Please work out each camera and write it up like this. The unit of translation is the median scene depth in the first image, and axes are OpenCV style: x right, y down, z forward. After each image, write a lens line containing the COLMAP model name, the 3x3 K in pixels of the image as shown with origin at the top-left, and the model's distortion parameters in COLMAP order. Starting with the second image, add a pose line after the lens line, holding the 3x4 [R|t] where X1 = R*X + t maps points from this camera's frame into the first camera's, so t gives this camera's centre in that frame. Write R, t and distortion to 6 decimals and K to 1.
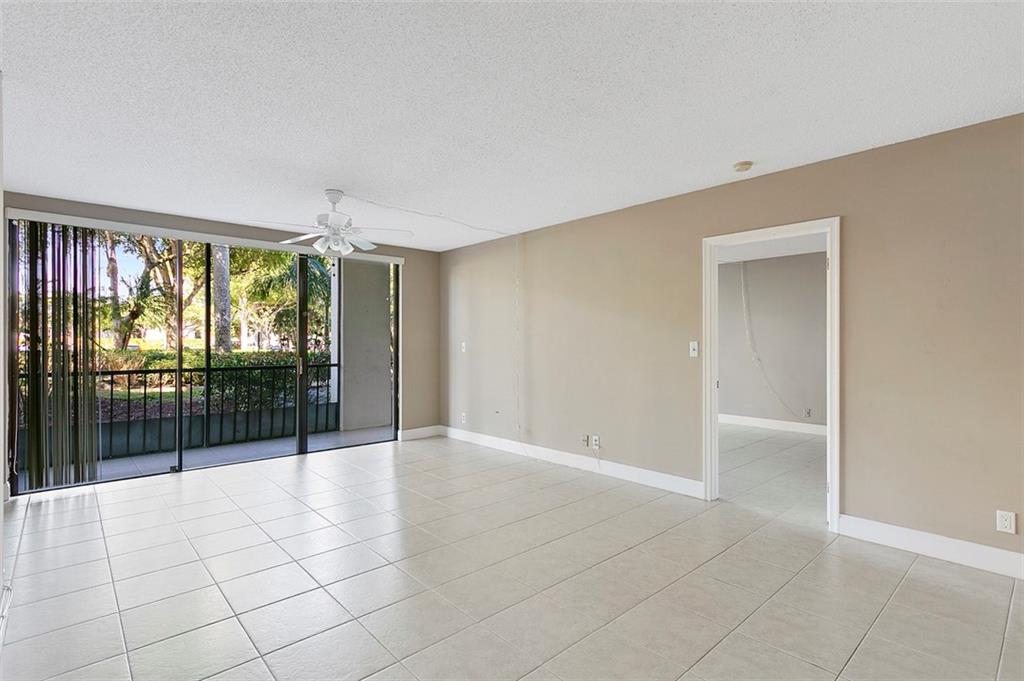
lens RADIAL K [[502.0, 0, 521.3], [0, 502.0, 342.7], [0, 0, 1]] dist [0.000617, 0.001481]
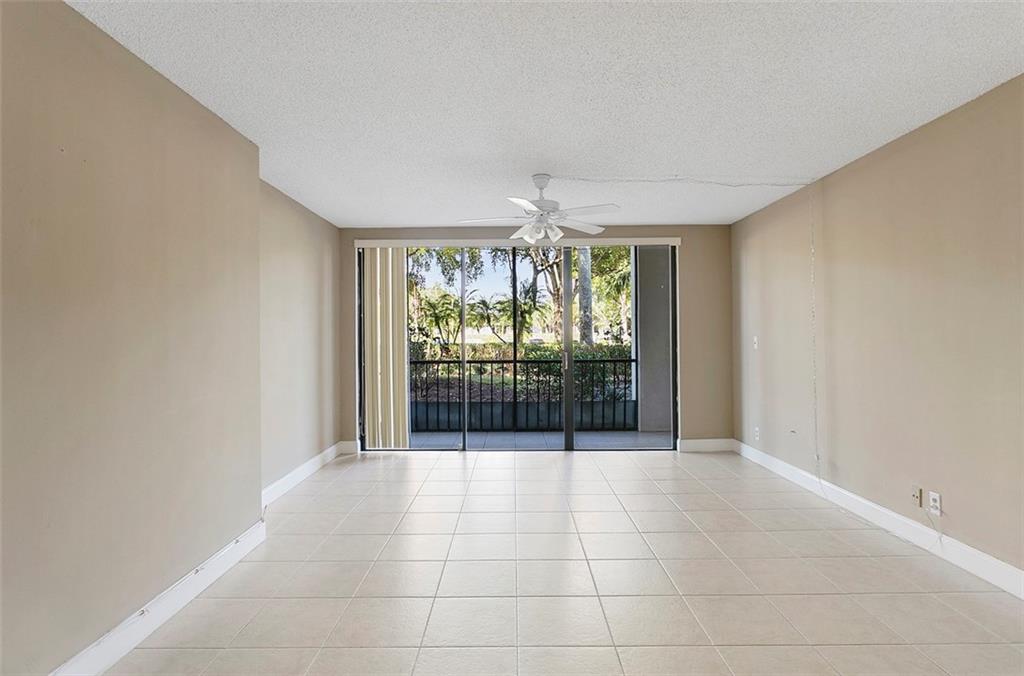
lens RADIAL K [[520.3, 0, 507.9], [0, 520.3, 330.4], [0, 0, 1]] dist [-0.002619, 0.002332]
pose [[0.732201, -0.011127, -0.680998, 0.149078], [0.003250, 0.999912, -0.012844, 0.000063], [0.681081, 0.007191, 0.732173, 0.151477]]
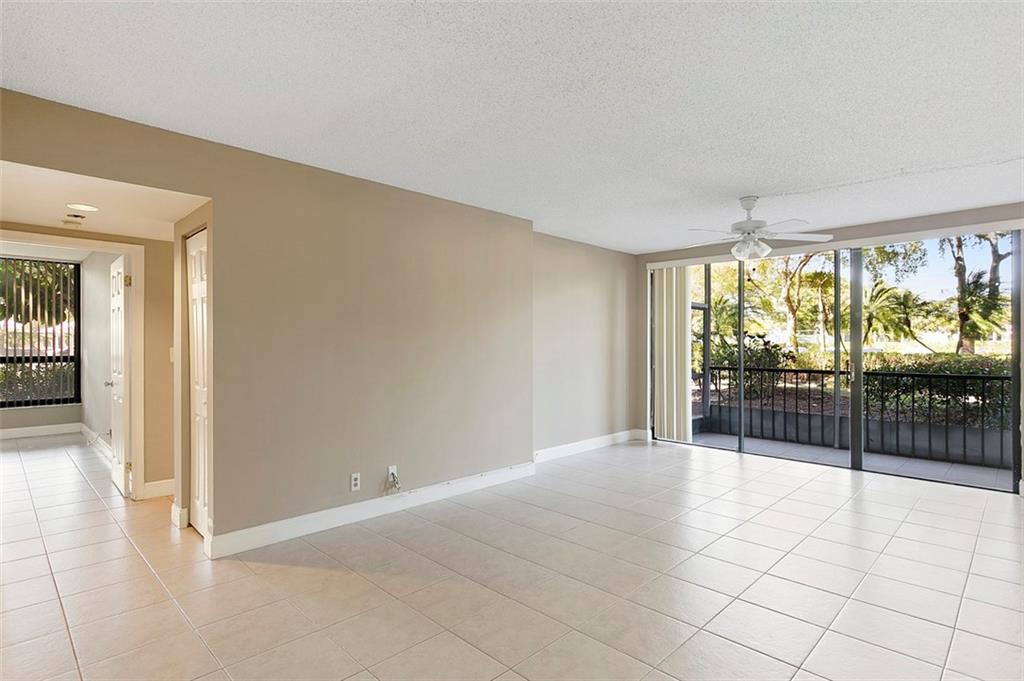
lens RADIAL K [[520.3, 0, 516.2], [0, 520.3, 342.9], [0, 0, 1]] dist [-0.002619, 0.002332]
pose [[0.053104, 0.004319, -0.998580, 0.404675], [-0.006141, 0.999973, 0.003998, -0.005992], [0.998570, 0.005920, 0.053129, 0.295777]]
